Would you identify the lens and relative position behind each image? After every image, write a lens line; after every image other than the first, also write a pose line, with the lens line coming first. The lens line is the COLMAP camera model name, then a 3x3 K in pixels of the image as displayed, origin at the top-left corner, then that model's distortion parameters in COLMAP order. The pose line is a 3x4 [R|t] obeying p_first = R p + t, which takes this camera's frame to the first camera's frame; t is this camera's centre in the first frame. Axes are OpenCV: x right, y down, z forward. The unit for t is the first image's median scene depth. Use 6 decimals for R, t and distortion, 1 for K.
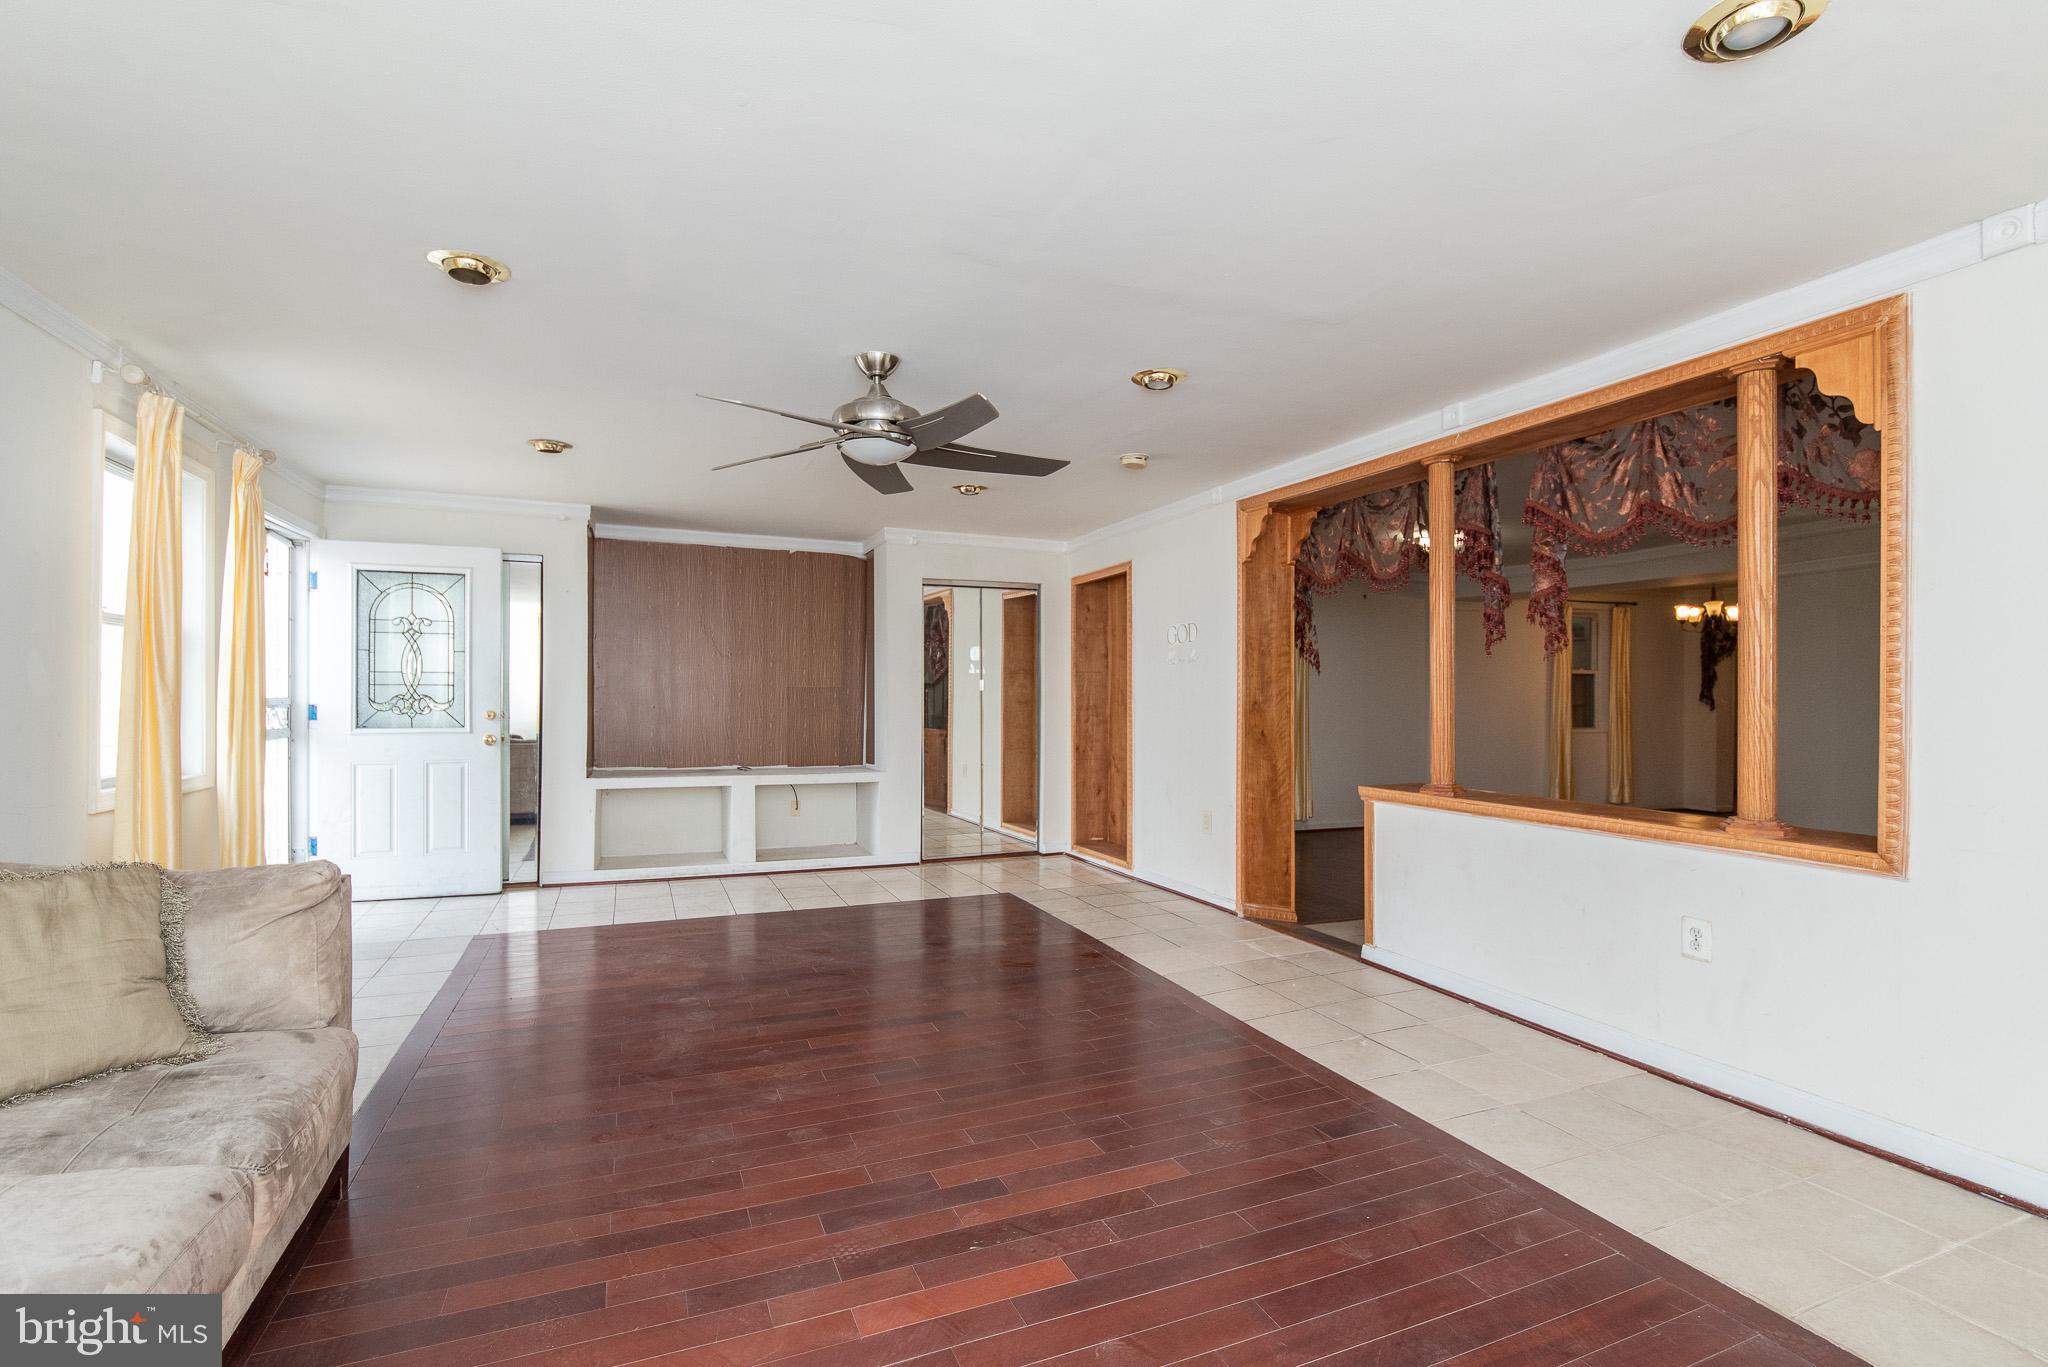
lens RADIAL K [[956.1, 0, 1023.8], [0, 956.1, 698.5], [0, 0, 1]] dist [-0.004544, -0.000851]
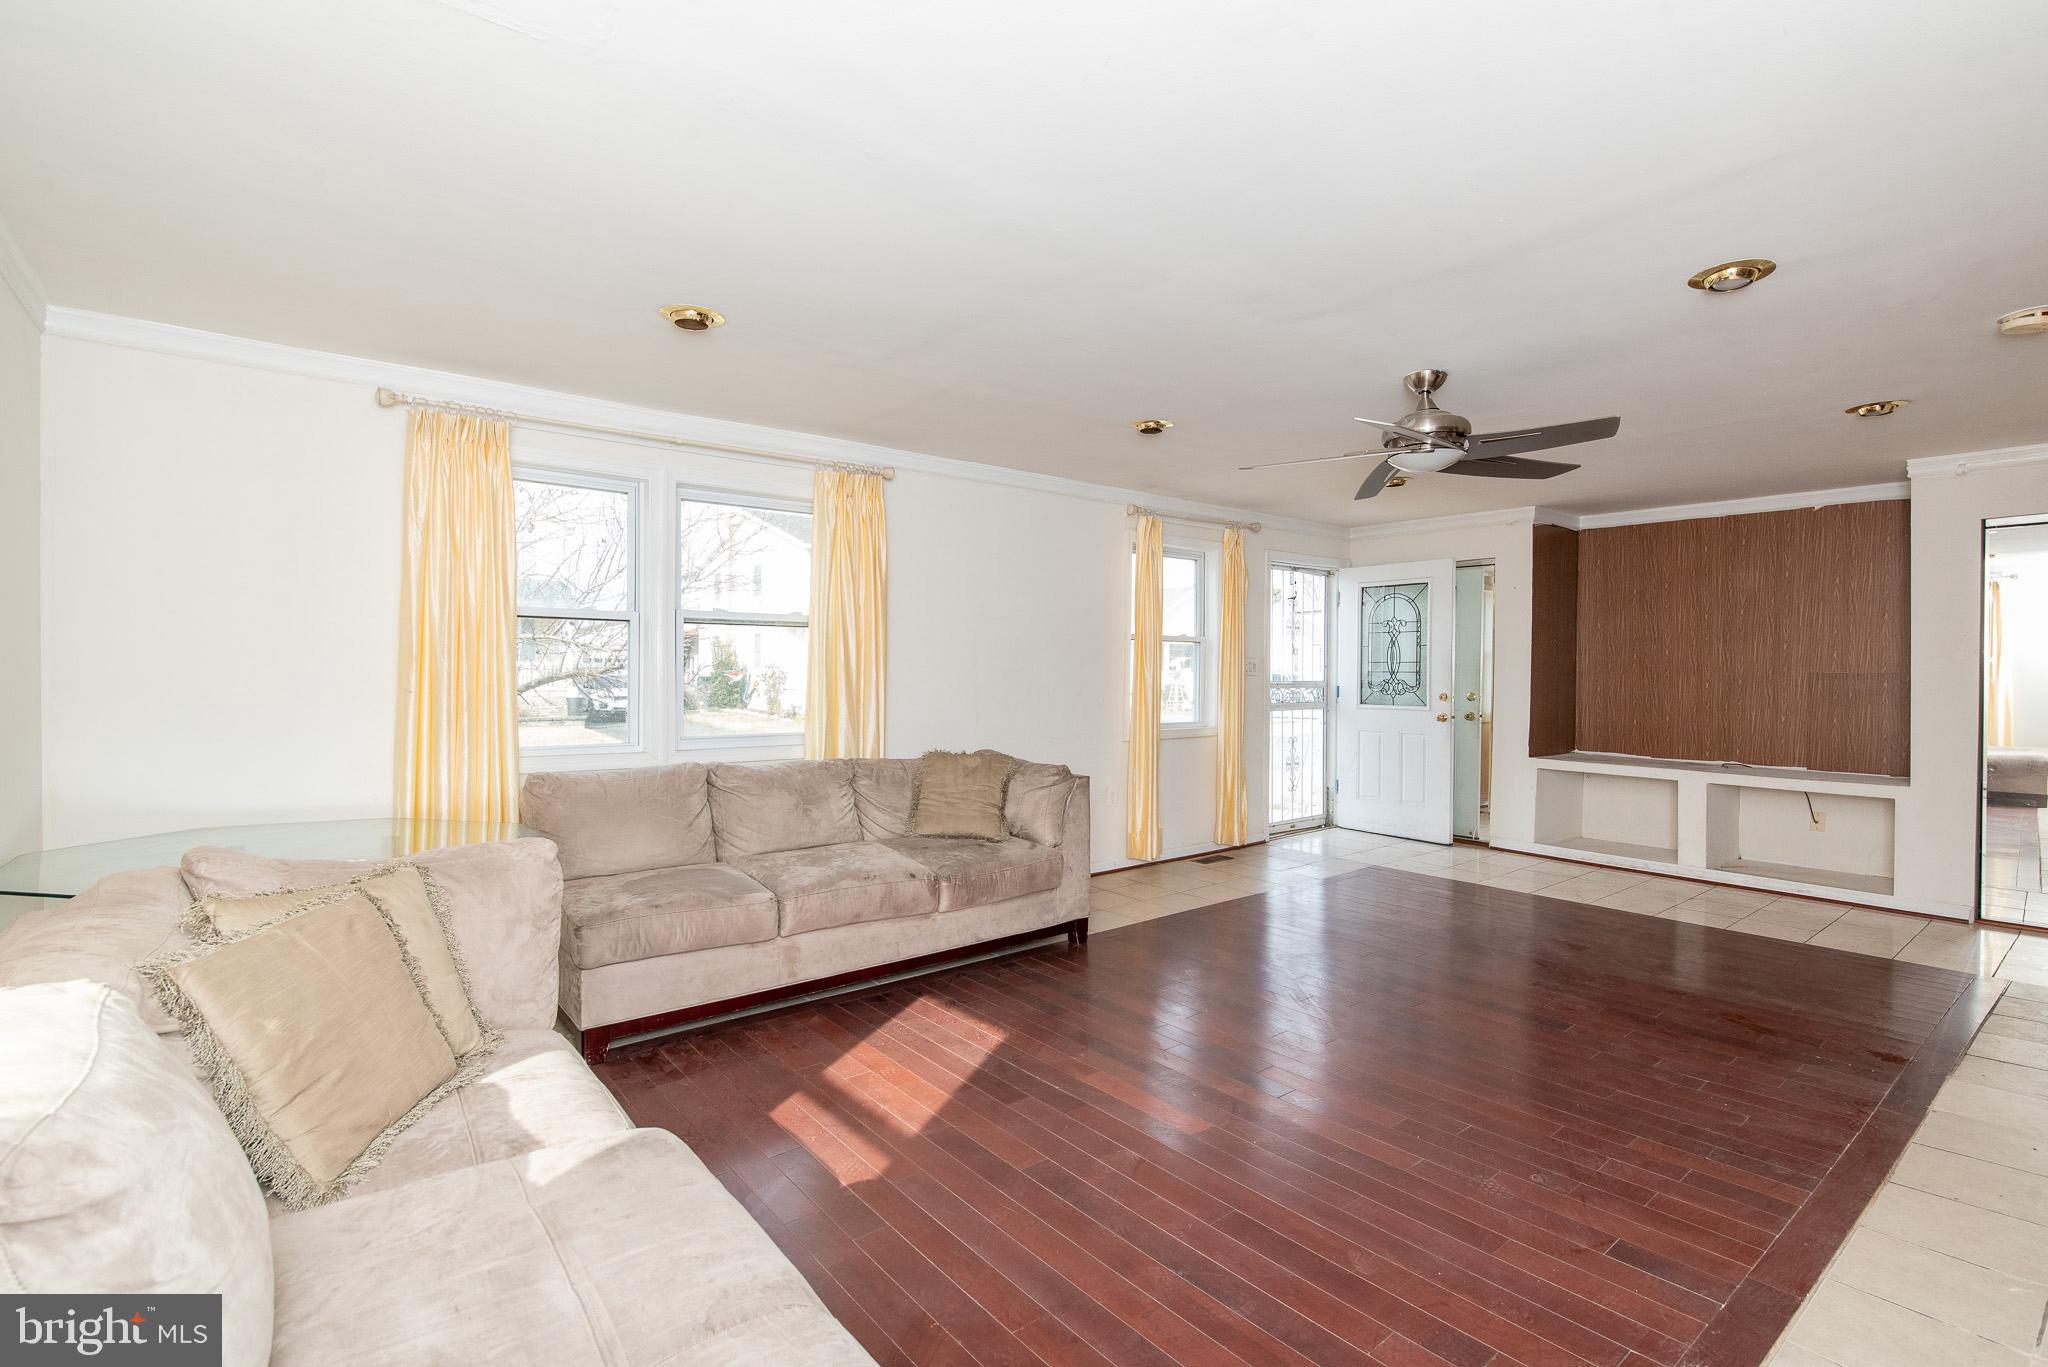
lens RADIAL K [[962.0, 0, 1024.0], [0, 962.0, 683.5], [0, 0, 1]] dist [-0.004369, 0.001811]
pose [[0.264148, 0.010859, -0.964421, 0.613202], [-0.007444, 0.999930, 0.009220, -0.008897], [0.964453, 0.004744, 0.264211, 0.208182]]
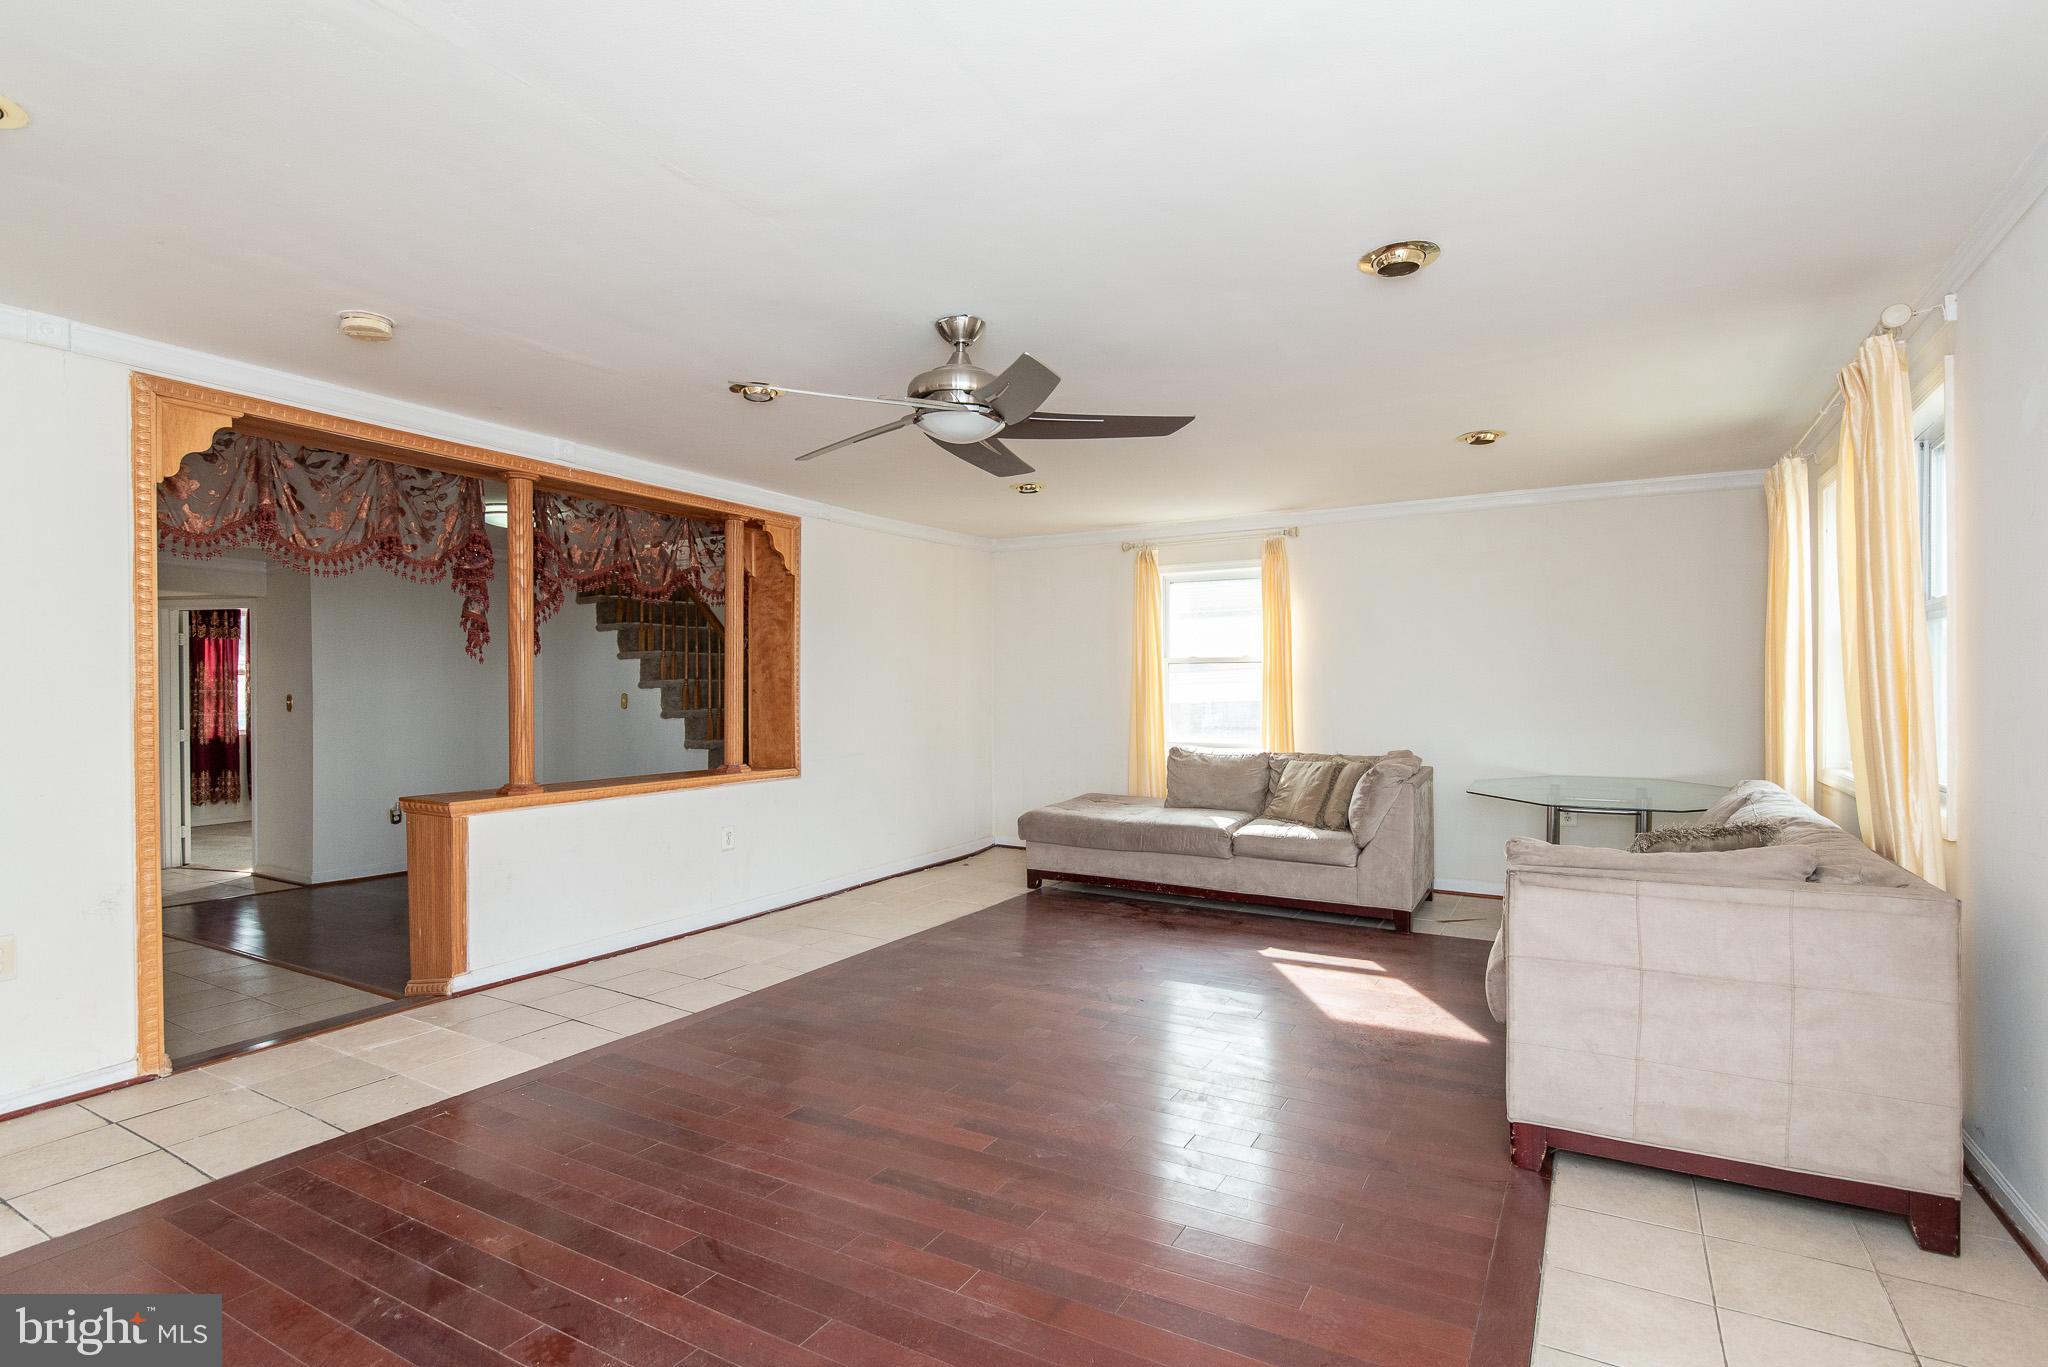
lens RADIAL K [[956.1, 0, 1023.8], [0, 956.1, 698.5], [0, 0, 1]] dist [-0.004544, -0.000851]
pose [[-0.623933, -0.008282, 0.781434, -0.671202], [0.001185, 0.999933, 0.011544, -0.013219], [-0.781477, 0.008128, -0.623881, 1.141848]]
